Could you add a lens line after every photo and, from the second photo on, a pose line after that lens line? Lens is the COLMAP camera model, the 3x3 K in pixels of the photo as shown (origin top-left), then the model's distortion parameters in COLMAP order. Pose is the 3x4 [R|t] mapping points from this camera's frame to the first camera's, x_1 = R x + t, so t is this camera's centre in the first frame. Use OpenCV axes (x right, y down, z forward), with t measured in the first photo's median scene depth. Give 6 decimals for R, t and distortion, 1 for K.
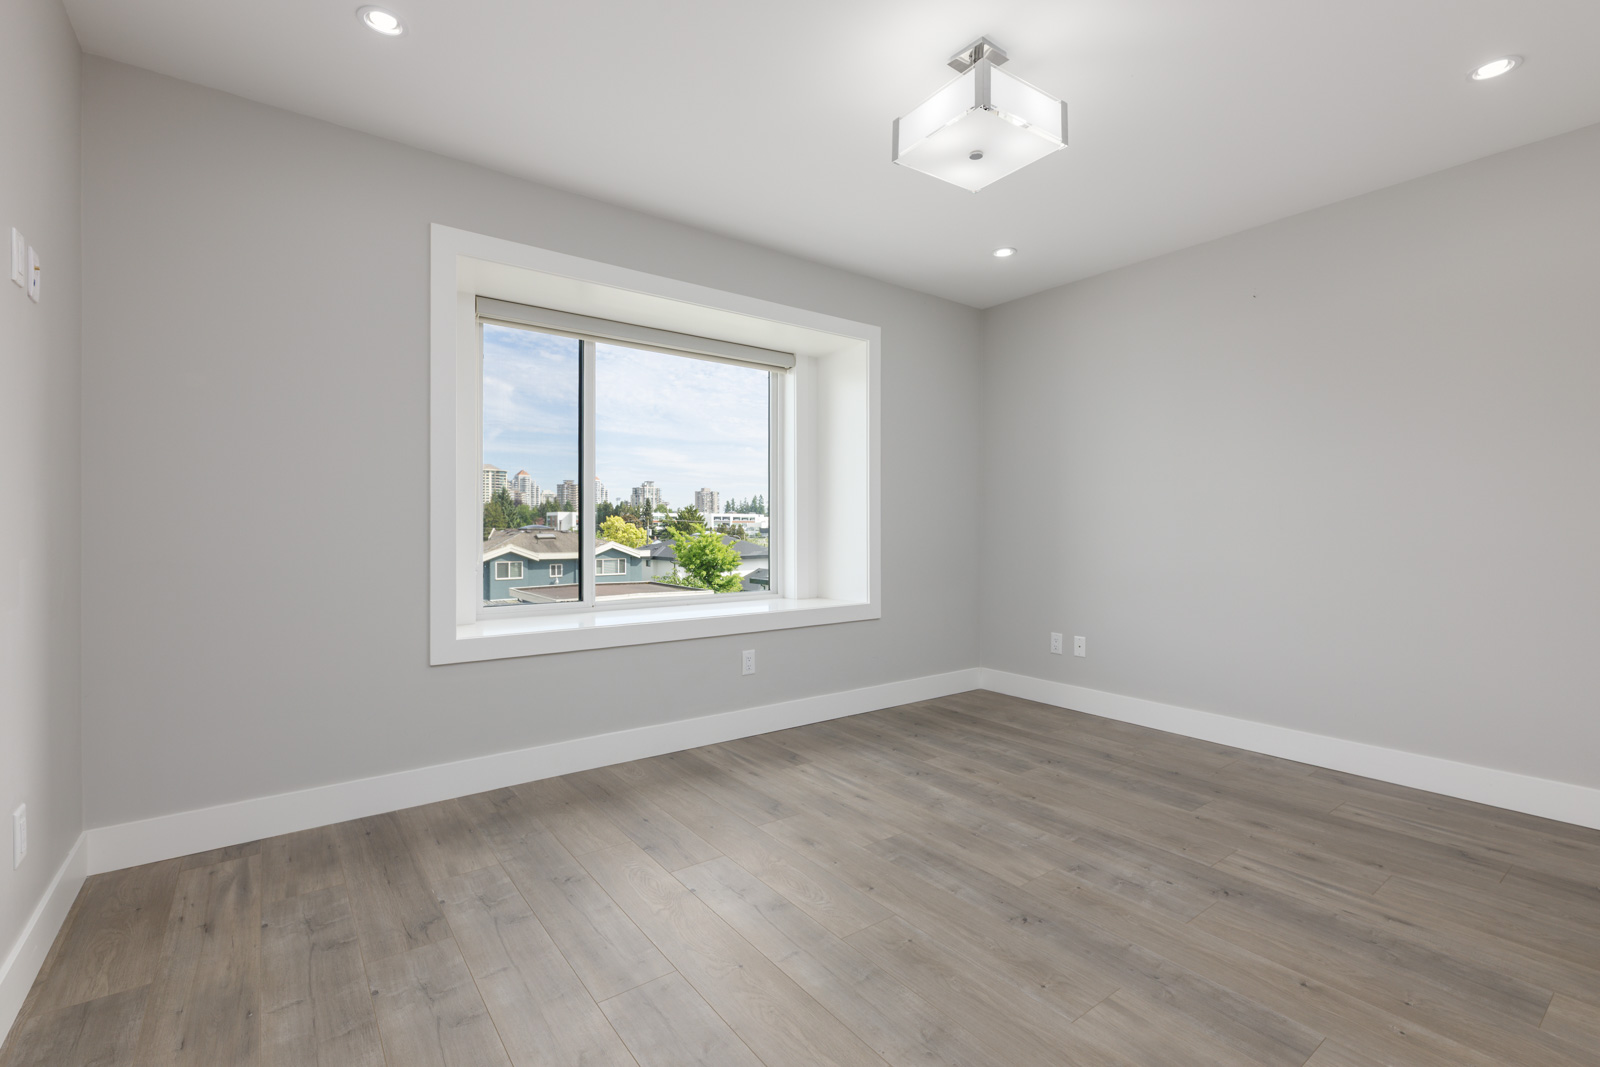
lens RADIAL K [[714.9, 0, 799.6], [0, 714.9, 532.5], [0, 0, 1]] dist [0.000448, 0.000004]
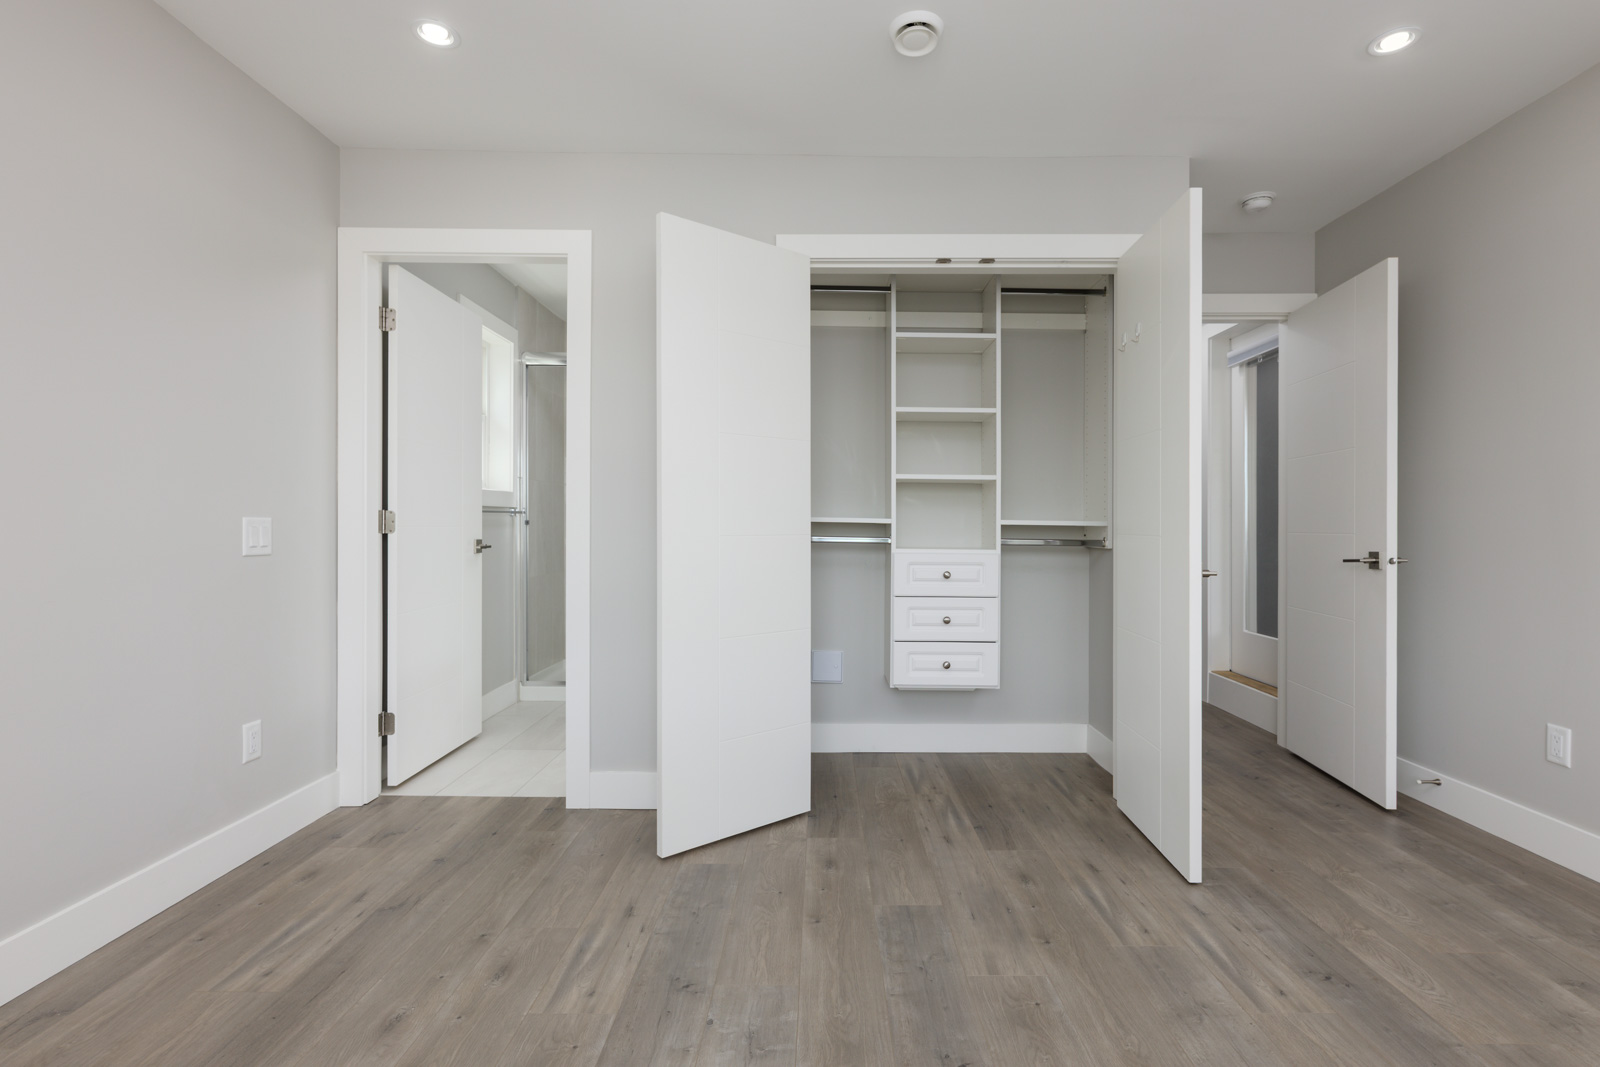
lens RADIAL K [[789.0, 0, 805.8], [0, 789.0, 530.1], [0, 0, 1]] dist [-0.003594, -0.000246]
pose [[-0.806592, -0.006351, 0.591074, -0.025892], [-0.000980, 0.999955, 0.009408, -0.011970], [-0.591107, 0.007009, -0.806562, 1.701568]]
